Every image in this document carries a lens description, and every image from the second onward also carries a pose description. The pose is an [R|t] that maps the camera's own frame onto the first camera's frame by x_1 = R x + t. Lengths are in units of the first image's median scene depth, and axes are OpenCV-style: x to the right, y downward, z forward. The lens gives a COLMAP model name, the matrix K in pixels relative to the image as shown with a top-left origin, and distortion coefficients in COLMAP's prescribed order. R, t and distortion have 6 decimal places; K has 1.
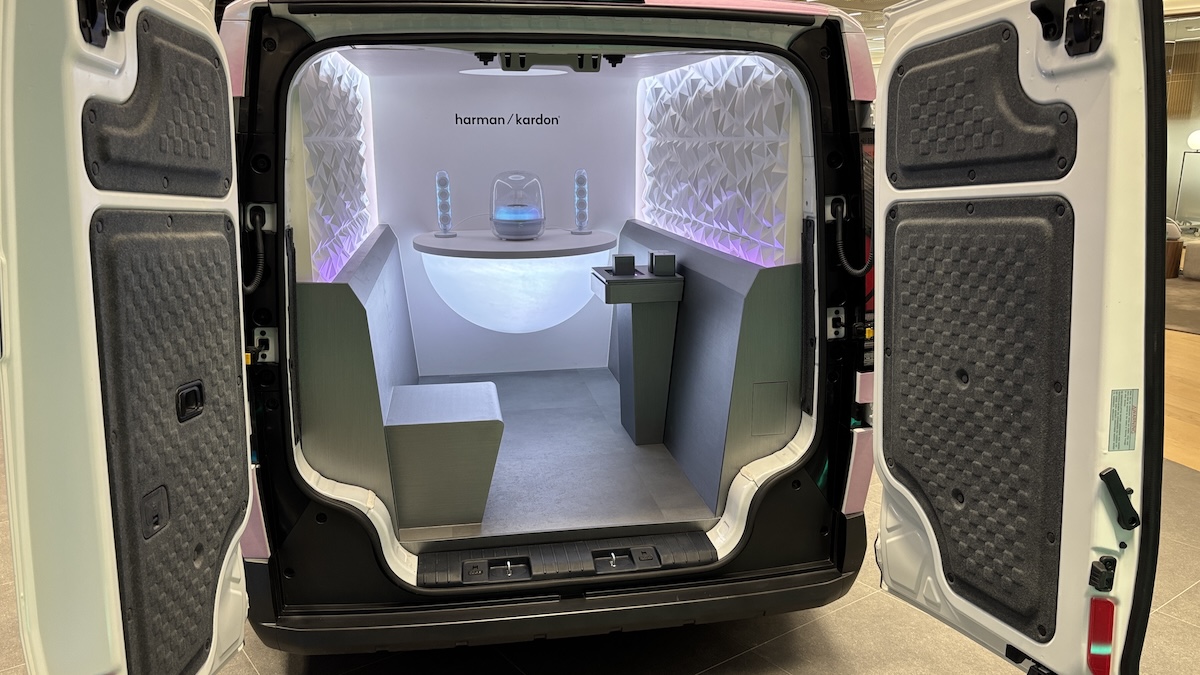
lens RADIAL K [[957.4, 0, 597.4], [0, 957.4, 337.2], [0, 0, 1]] dist [0.063050, 0.003804]
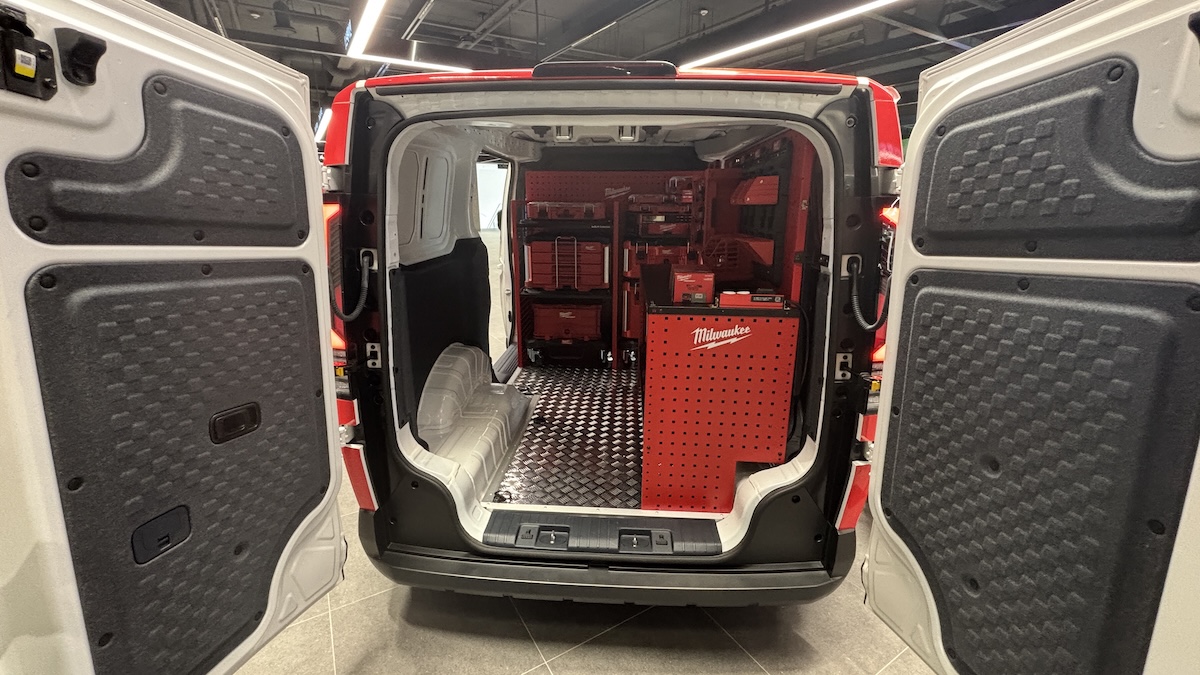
lens RADIAL K [[490.9, 0, 596.8], [0, 490.9, 329.4], [0, 0, 1]] dist [-0.000774, 0.000071]
pose [[0.973869, 0.066659, -0.217109, 0.089328], [-0.056953, 0.997090, 0.050669, -0.073678], [0.219855, -0.036980, 0.974832, 0.381586]]
